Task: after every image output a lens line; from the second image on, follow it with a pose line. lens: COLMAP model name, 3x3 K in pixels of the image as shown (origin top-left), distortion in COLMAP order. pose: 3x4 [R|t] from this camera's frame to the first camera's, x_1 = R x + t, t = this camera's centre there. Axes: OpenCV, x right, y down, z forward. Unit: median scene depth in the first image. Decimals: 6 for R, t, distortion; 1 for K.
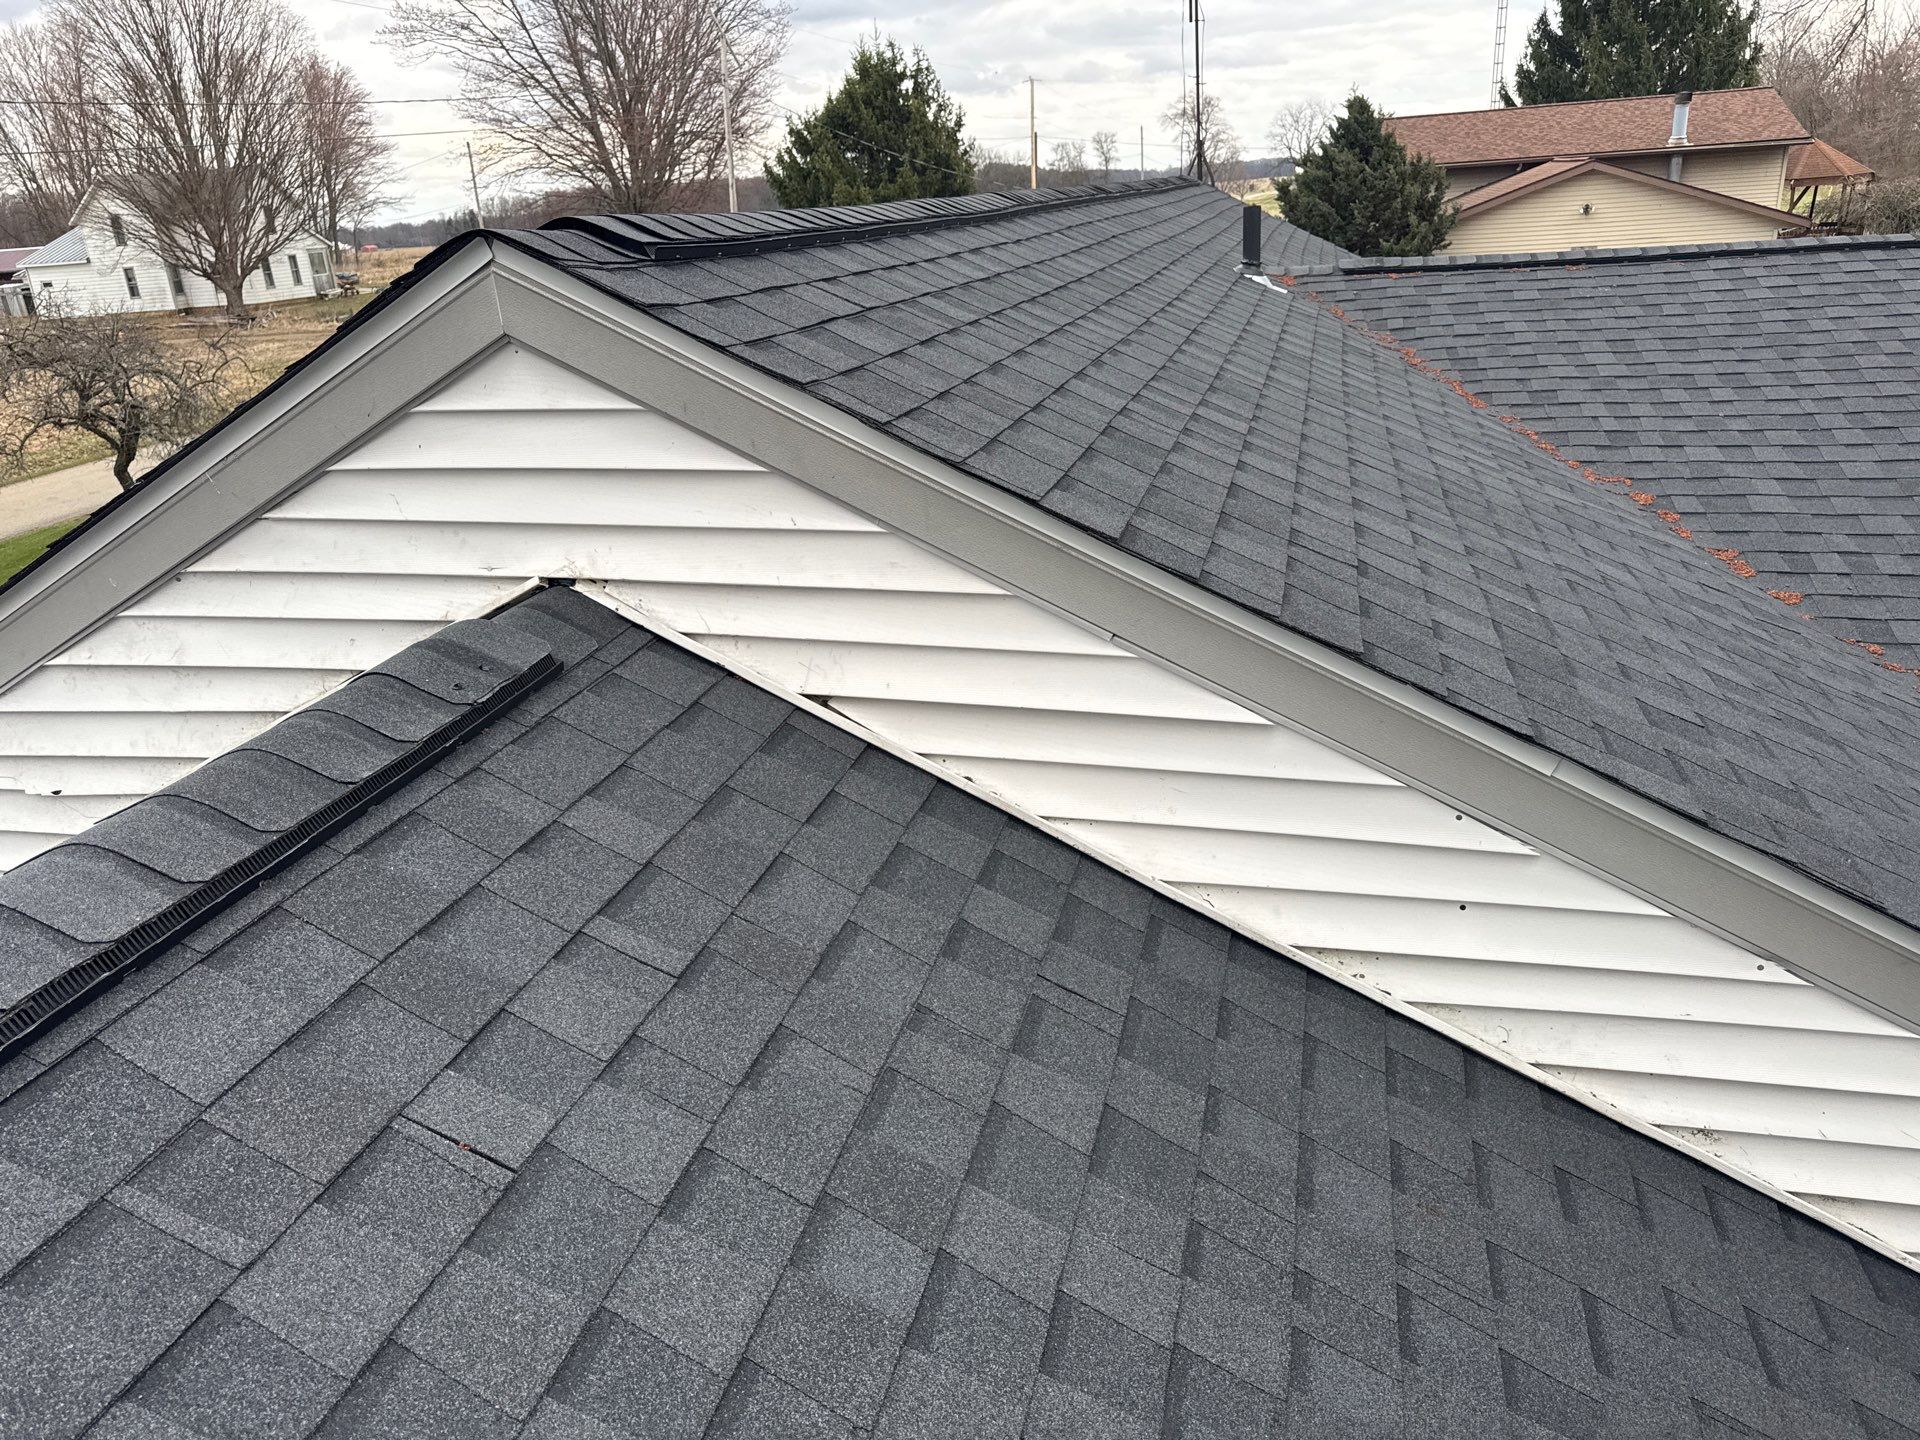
lens RADIAL K [[1411.4, 0, 934.1], [0, 1411.4, 755.6], [0, 0, 1]] dist [0.019721, 0.004286]
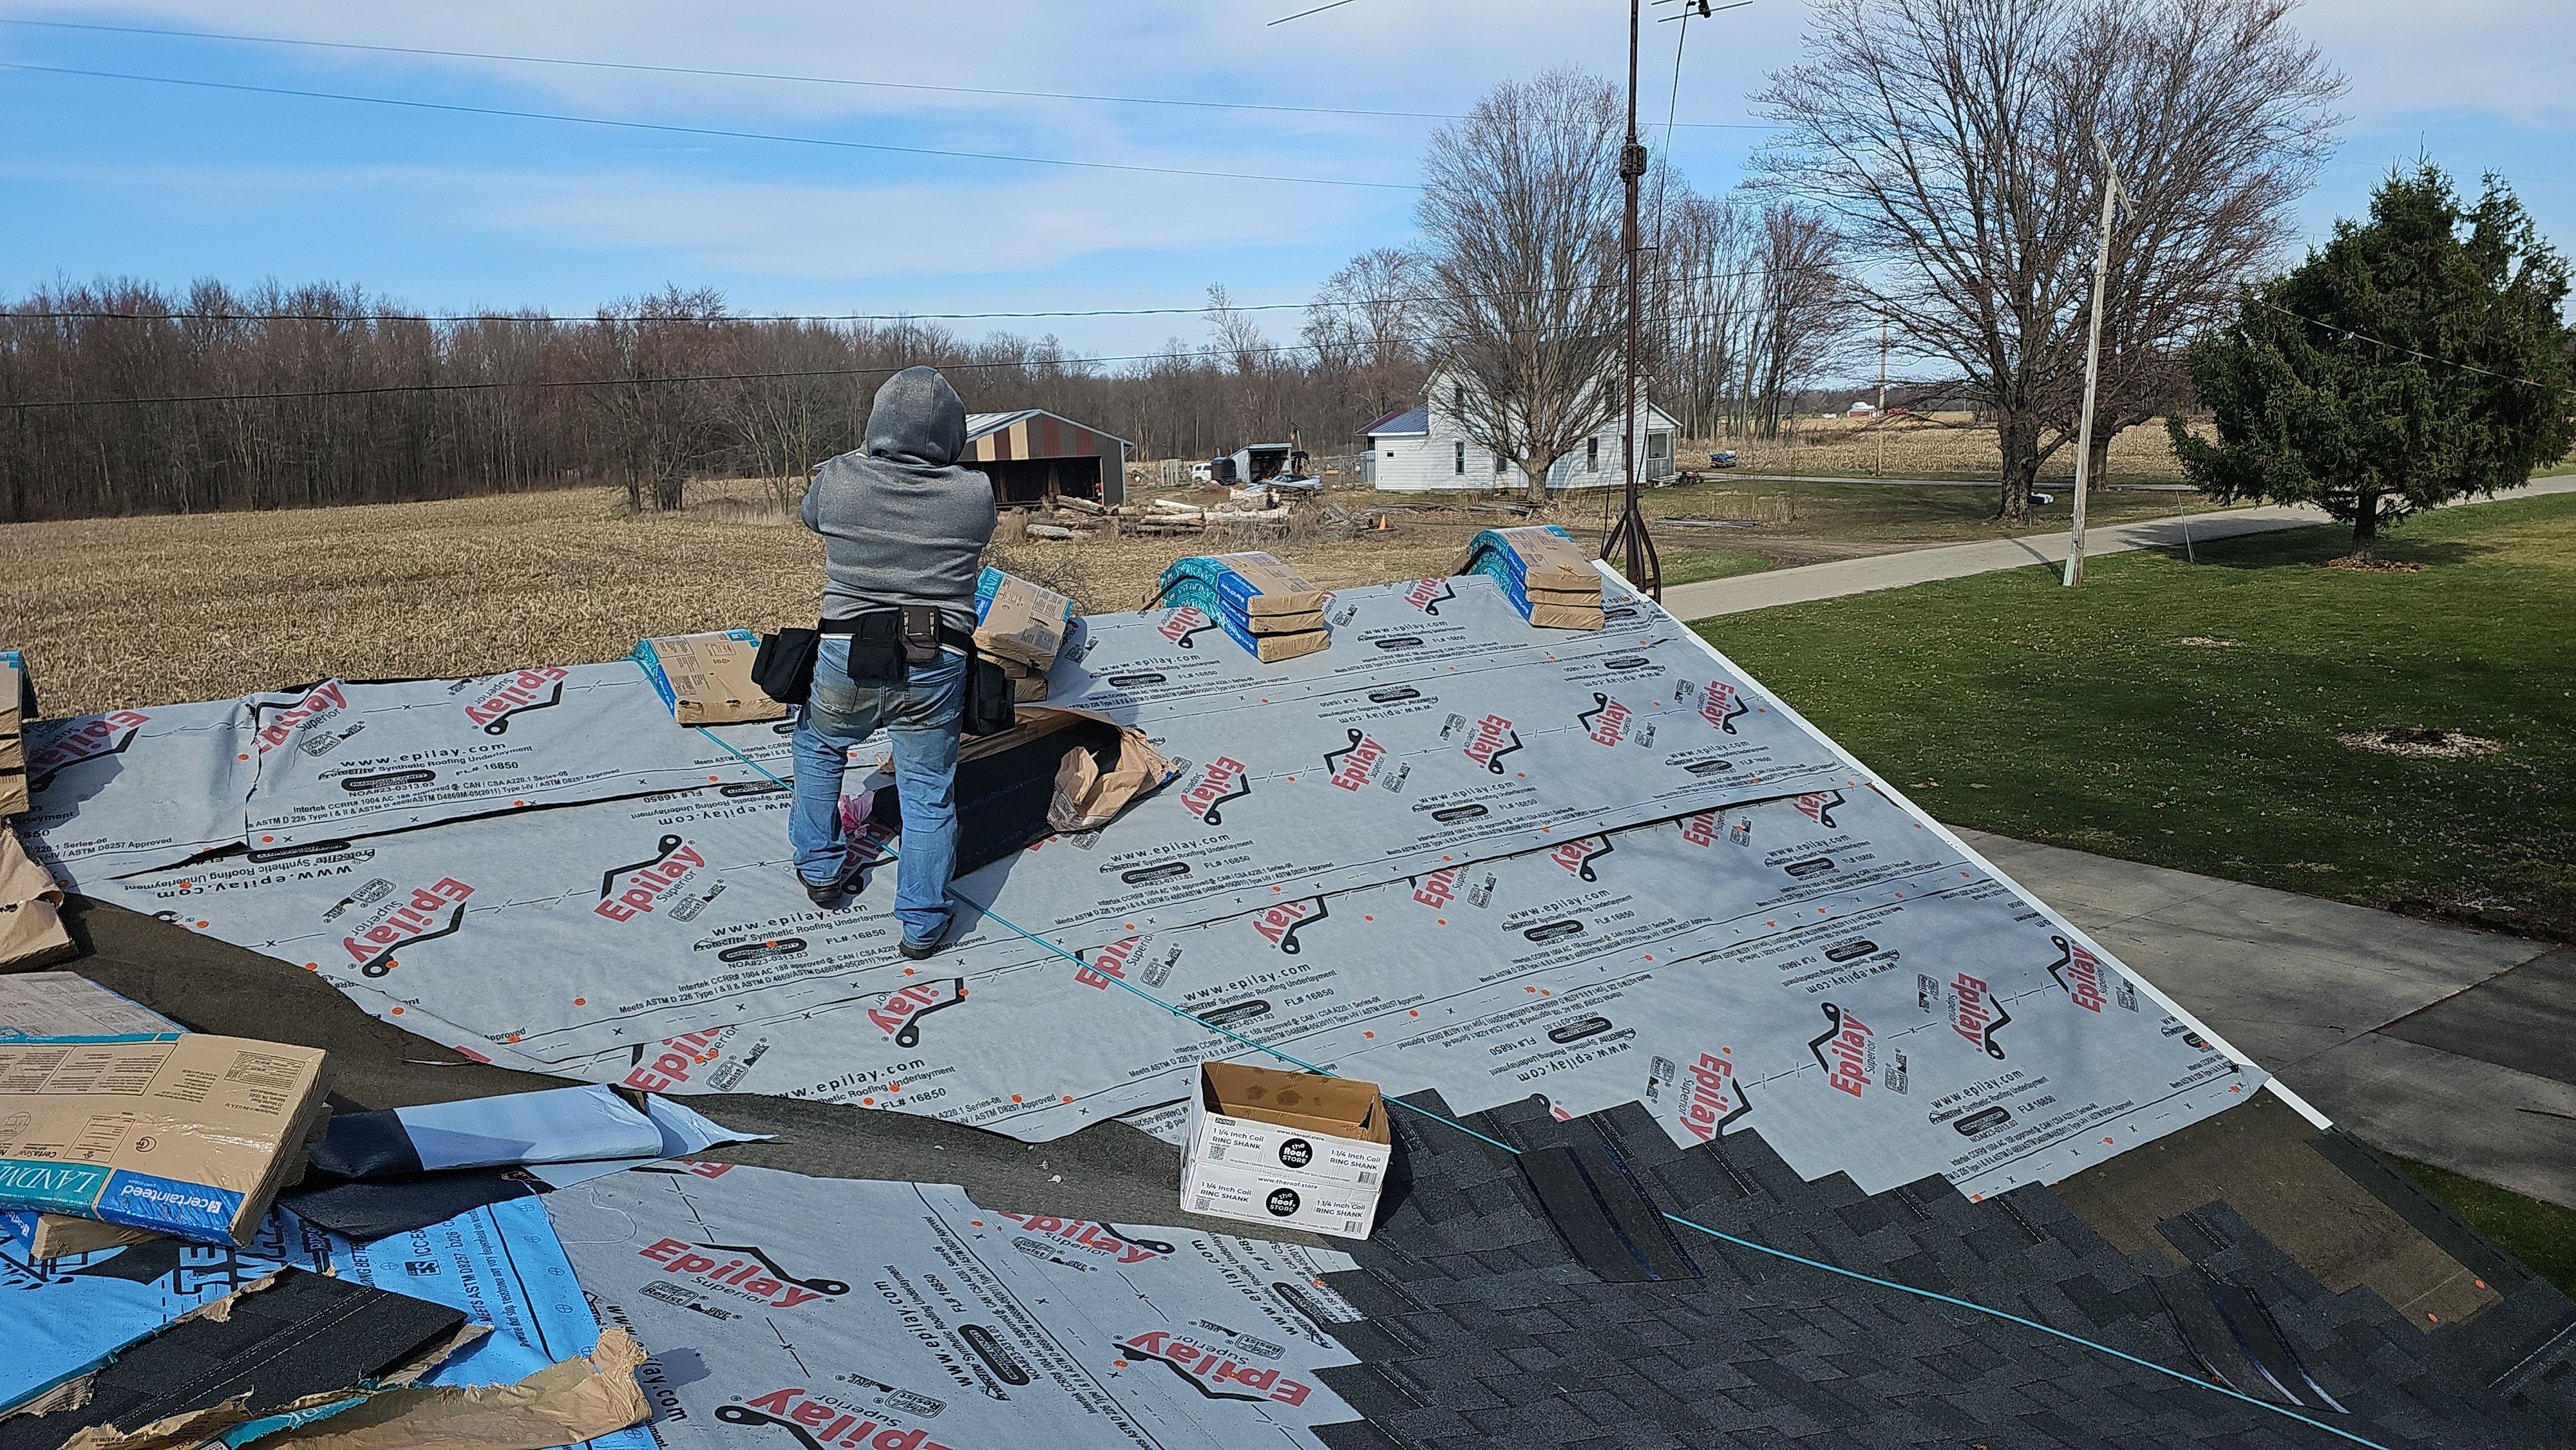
lens RADIAL K [[1795.3, 0, 1250.1], [0, 1795.3, 669.3], [0, 0, 1]] dist [0.084284, -0.067331]
pose [[0.749885, 0.136434, -0.647347, 0.114002], [-0.262044, 0.959727, -0.101280, -0.067876], [0.607458, 0.245581, 0.755436, 0.119195]]
